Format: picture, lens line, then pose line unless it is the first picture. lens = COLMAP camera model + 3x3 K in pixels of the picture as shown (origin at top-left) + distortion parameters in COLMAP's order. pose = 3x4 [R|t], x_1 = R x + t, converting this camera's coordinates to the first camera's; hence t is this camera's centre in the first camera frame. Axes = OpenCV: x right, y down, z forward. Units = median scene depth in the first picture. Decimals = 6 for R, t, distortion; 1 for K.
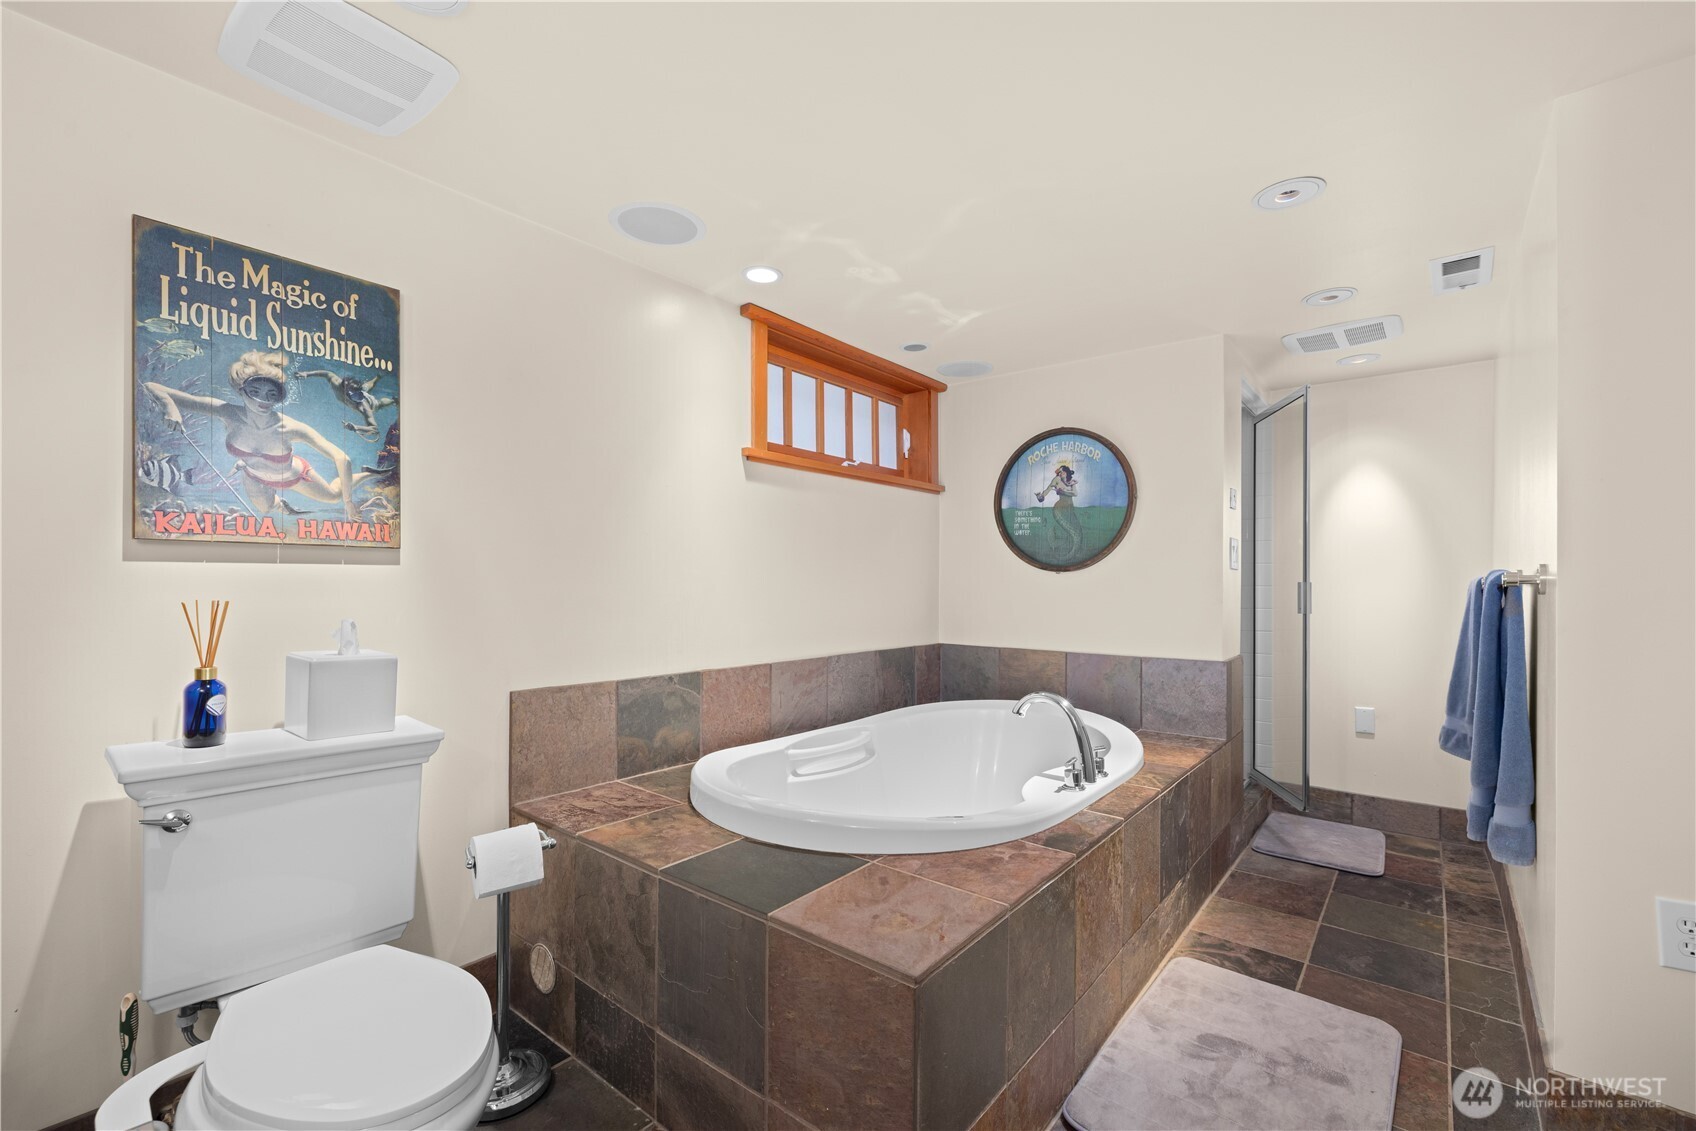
lens RADIAL K [[714.1, 0, 846.7], [0, 714.1, 583.1], [0, 0, 1]] dist [0.000602, -0.000135]
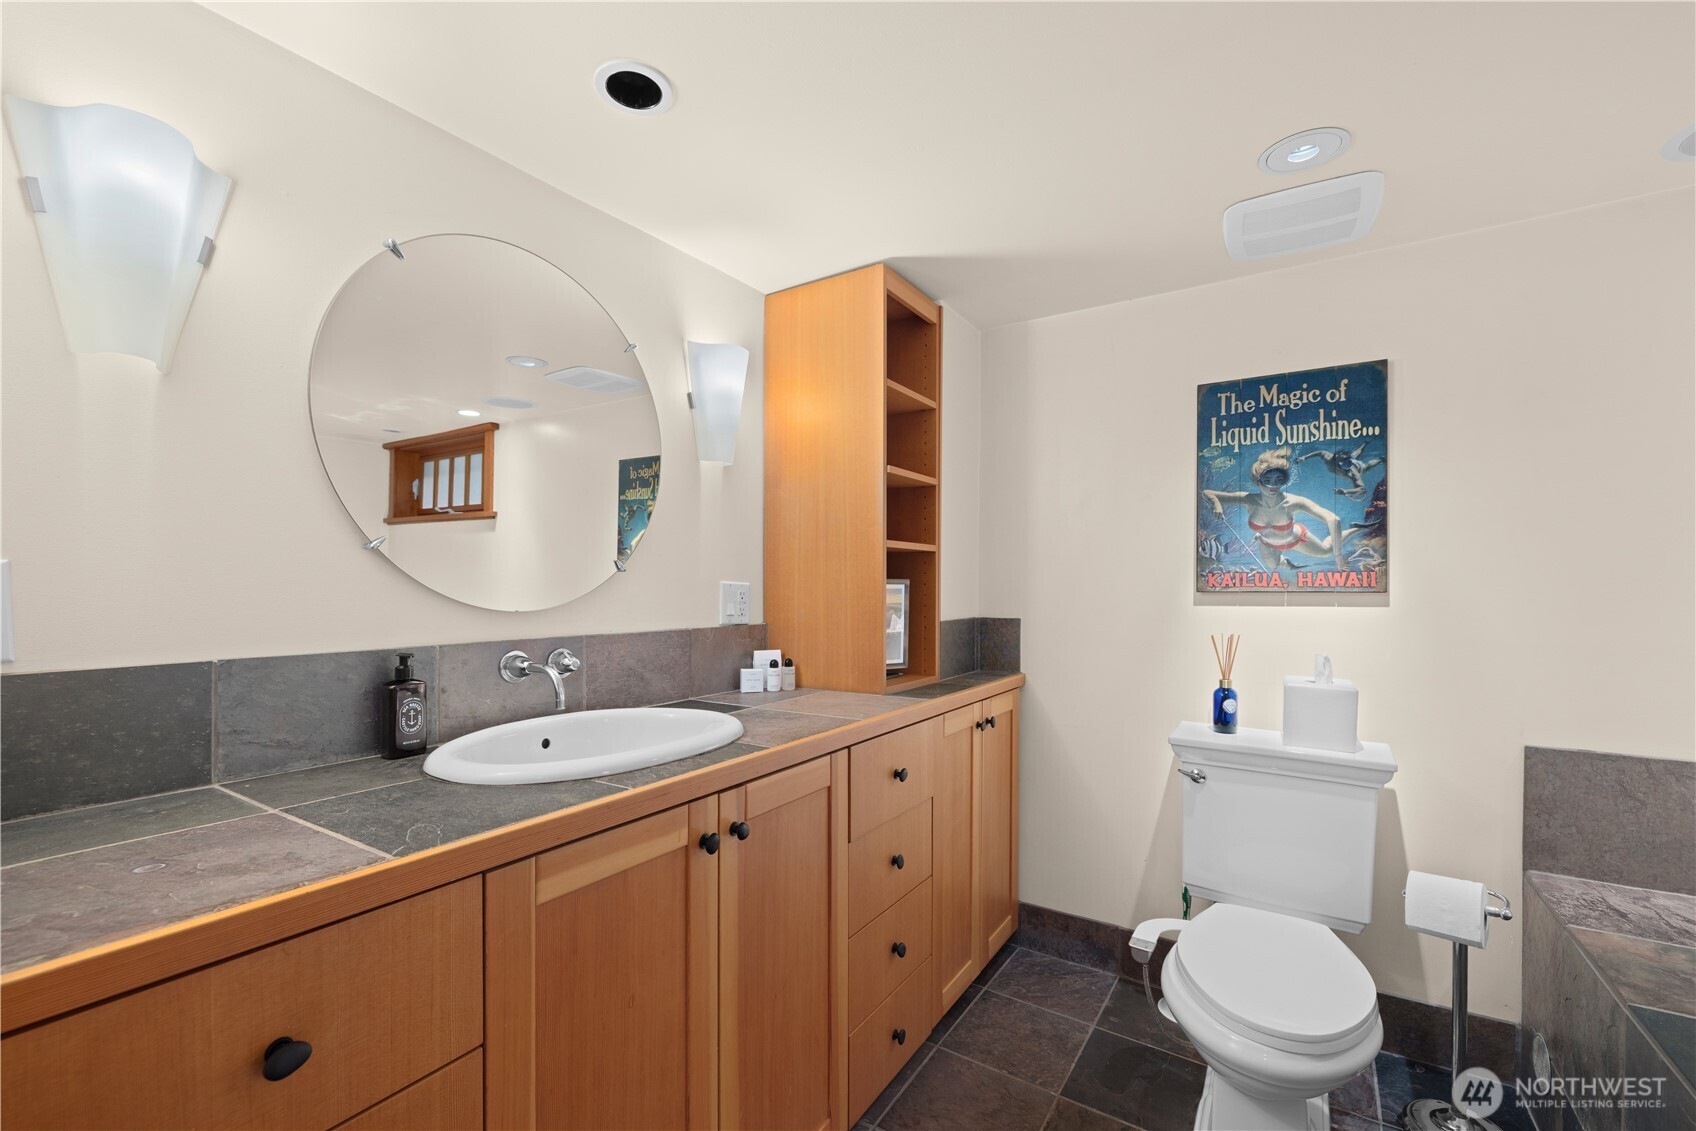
lens RADIAL K [[714.1, 0, 846.8], [0, 714.1, 575.1], [0, 0, 1]] dist [0.000602, -0.000135]
pose [[0.128068, -0.021223, -0.991538, 0.396654], [-0.000098, 0.999771, -0.021412, -0.055579], [0.991765, 0.002839, 0.128036, 0.027973]]
